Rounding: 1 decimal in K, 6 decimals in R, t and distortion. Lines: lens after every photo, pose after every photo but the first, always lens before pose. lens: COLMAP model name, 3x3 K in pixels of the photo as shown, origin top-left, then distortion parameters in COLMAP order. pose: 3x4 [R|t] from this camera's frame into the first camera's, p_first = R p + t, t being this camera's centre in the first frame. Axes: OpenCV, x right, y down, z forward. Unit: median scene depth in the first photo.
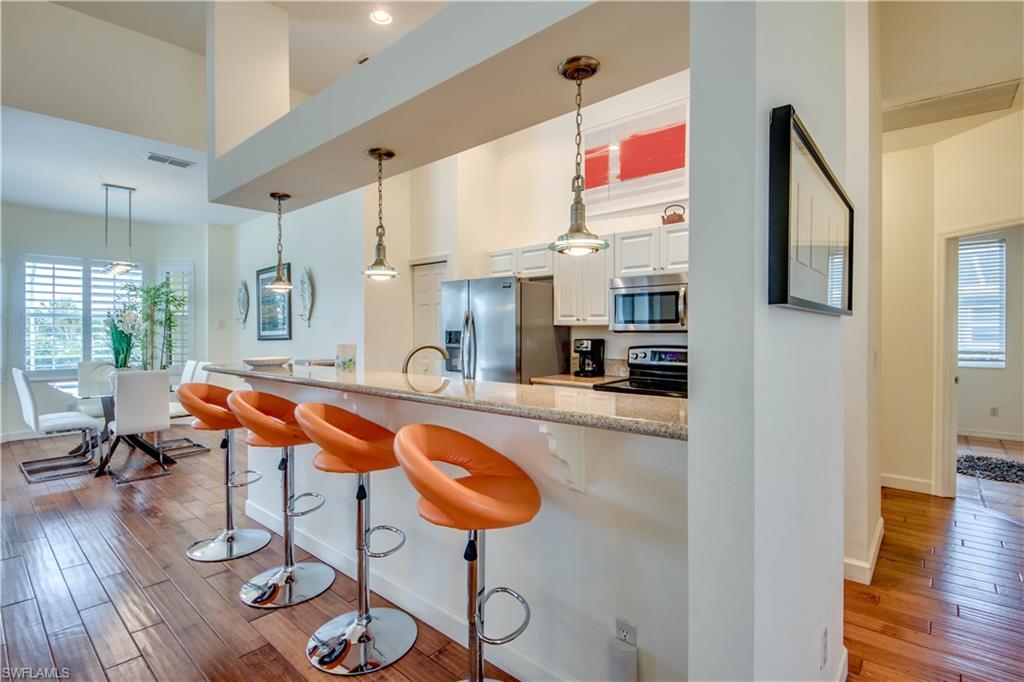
lens RADIAL K [[484.8, 0, 513.5], [0, 484.8, 334.3], [0, 0, 1]] dist [-0.008995, -0.000548]
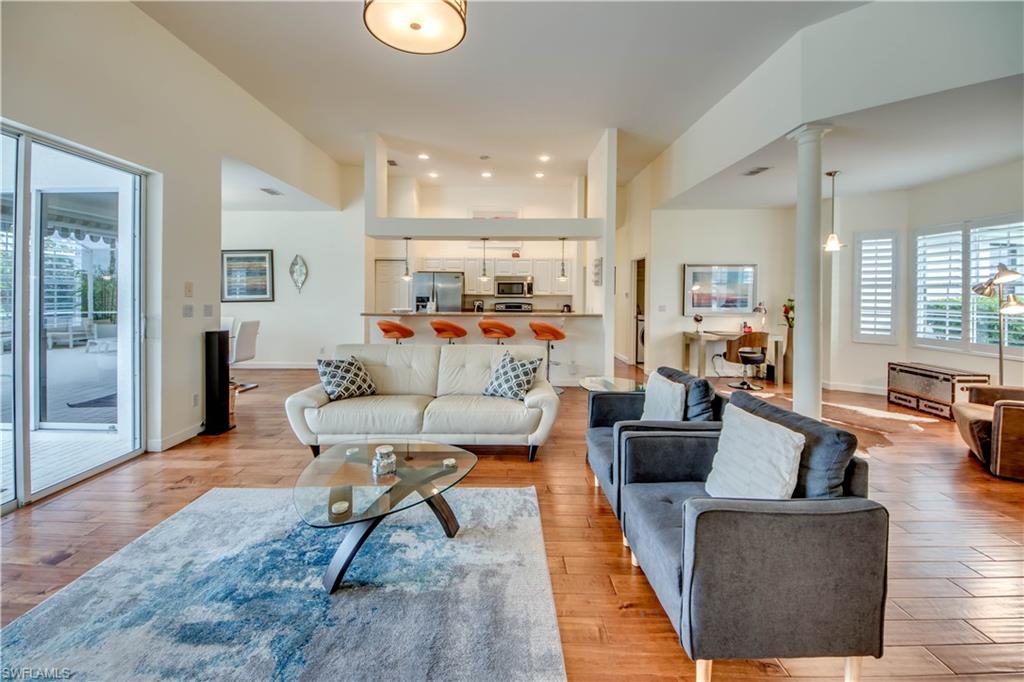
lens RADIAL K [[401.4, 0, 497.7], [0, 401.4, 293.7], [0, 0, 1]] dist [0.018561, -0.010070]
pose [[0.761170, 0.008041, 0.648502, -0.886270], [-0.001248, 0.999939, -0.010933, -0.000345], [-0.648551, 0.007513, 0.761134, -0.460032]]
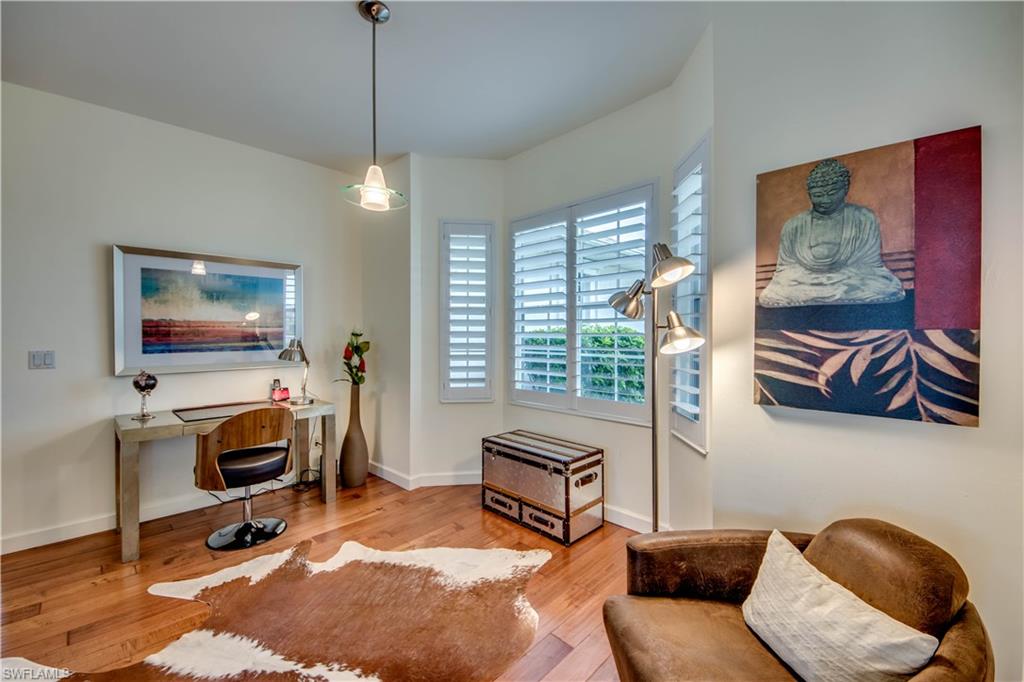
lens RADIAL K [[401.4, 0, 506.6], [0, 401.4, 341.5], [0, 0, 1]] dist [0.018561, -0.010070]
pose [[0.036544, -0.017711, 0.999175, -0.030212], [0.011046, 0.999789, 0.017318, 0.008559], [-0.999271, 0.010404, 0.036732, -0.375766]]
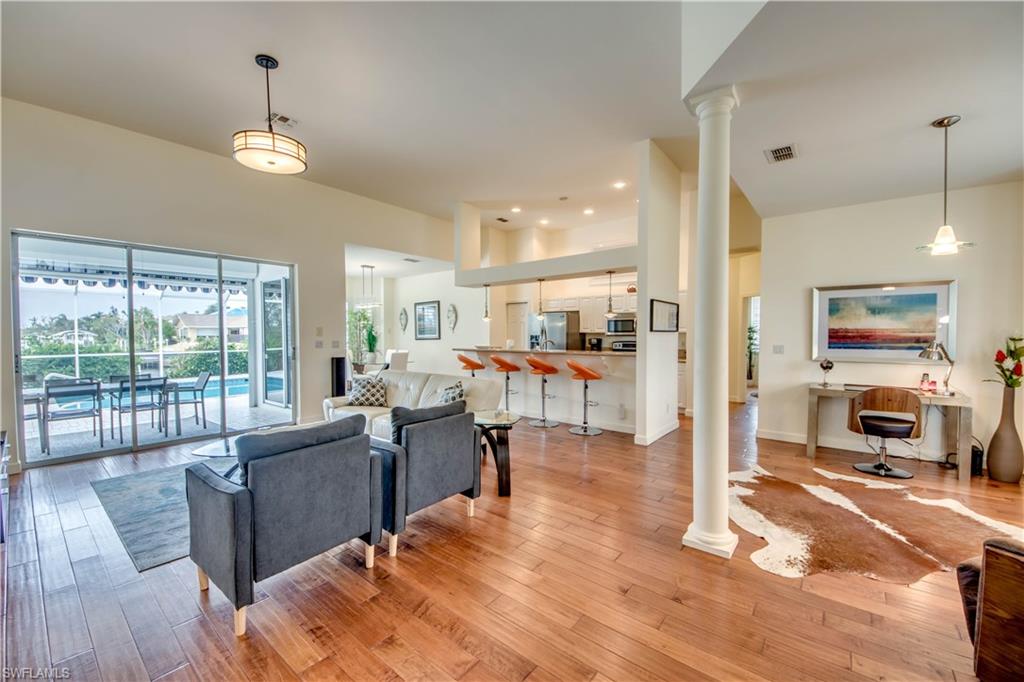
lens RADIAL K [[401.4, 0, 510.2], [0, 401.4, 341.6], [0, 0, 1]] dist [0.018561, -0.010070]
pose [[0.999191, -0.001182, 0.040207, -0.281073], [0.000694, 0.999926, 0.012158, 0.000564], [-0.040218, -0.012120, 0.999117, -0.782694]]
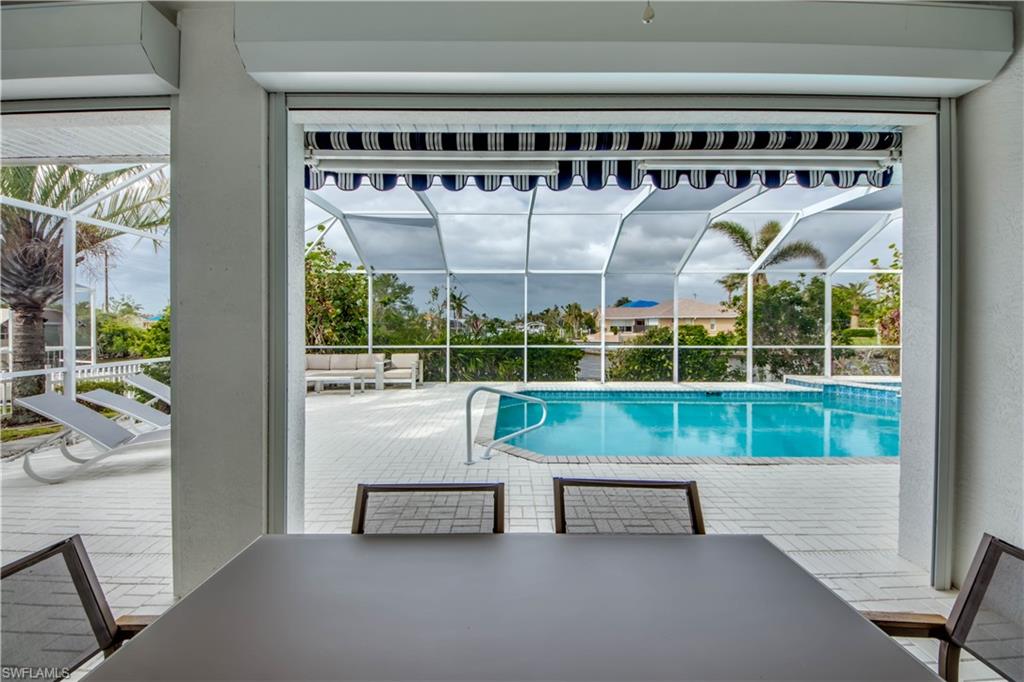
lens RADIAL K [[401.4, 0, 507.4], [0, 401.4, 327.2], [0, 0, 1]] dist [0.018561, -0.010070]
pose [[0.657495, 0.006286, -0.753433, -1.252260], [-0.008835, 0.999961, 0.000633, 0.012628], [0.753407, 0.006241, 0.657525, 0.274764]]
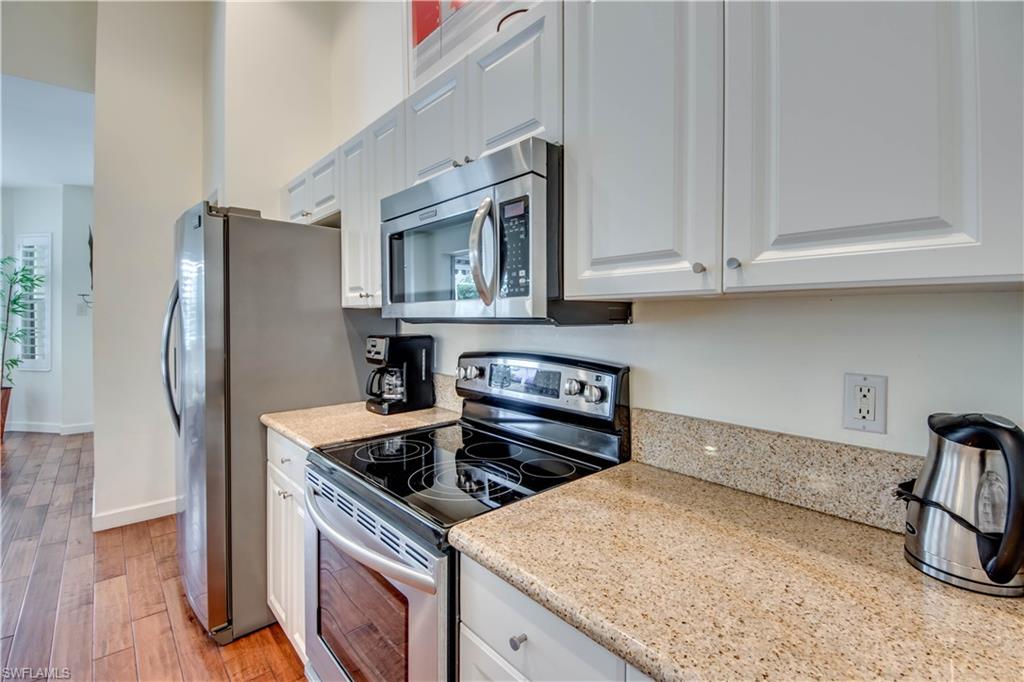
lens RADIAL K [[437.9, 0, 506.5], [0, 437.9, 321.6], [0, 0, 1]] dist [0.013642, -0.008664]
pose [[0.993277, 0.003305, -0.115716, 0.274190], [-0.003153, 0.999994, 0.001492, -0.004124], [0.115720, -0.001118, 0.993281, 0.477278]]
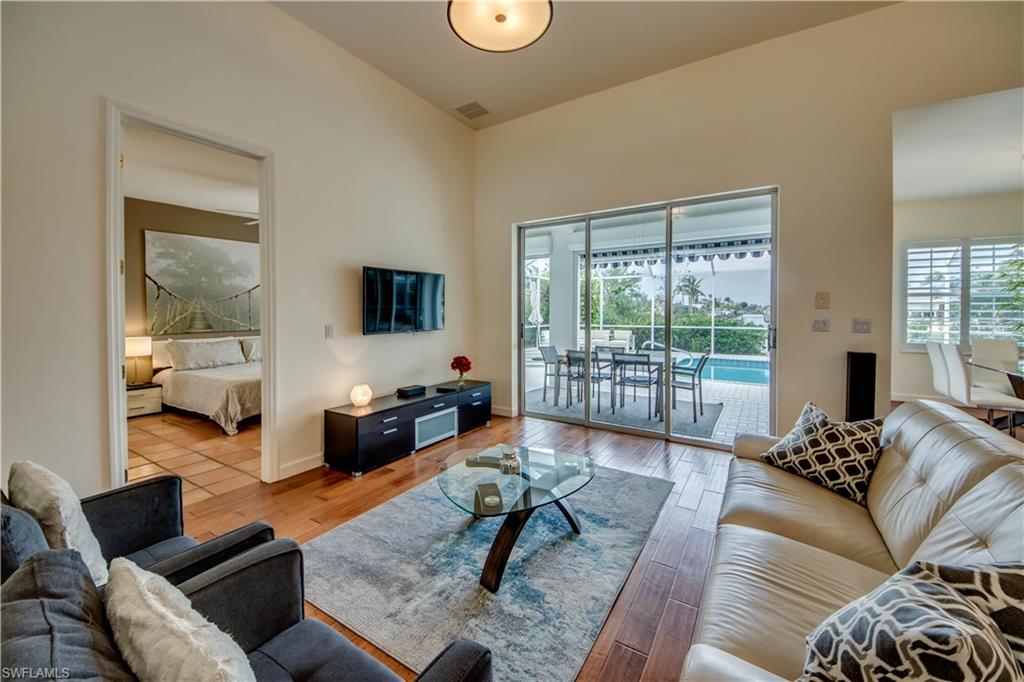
lens RADIAL K [[401.4, 0, 511.2], [0, 401.4, 318.7], [0, 0, 1]] dist [0.018561, -0.010070]
pose [[0.162233, 0.019855, -0.986553, -0.245105], [-0.005706, 0.999800, 0.019183, 0.003796], [0.986736, 0.002517, 0.162314, -0.120546]]
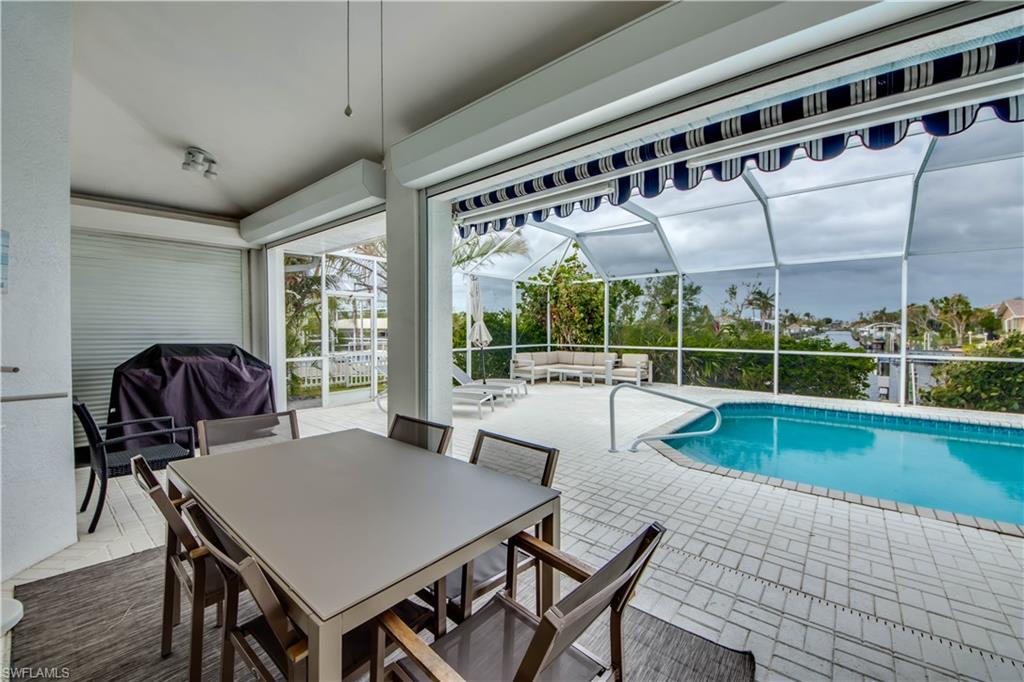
lens RADIAL K [[401.4, 0, 519.5], [0, 401.4, 328.1], [0, 0, 1]] dist [0.018561, -0.010070]
pose [[0.035370, 0.003348, -0.999369, -1.025477], [-0.007943, 0.999964, 0.003069, 0.011372], [0.999343, 0.007829, 0.035396, 0.508404]]
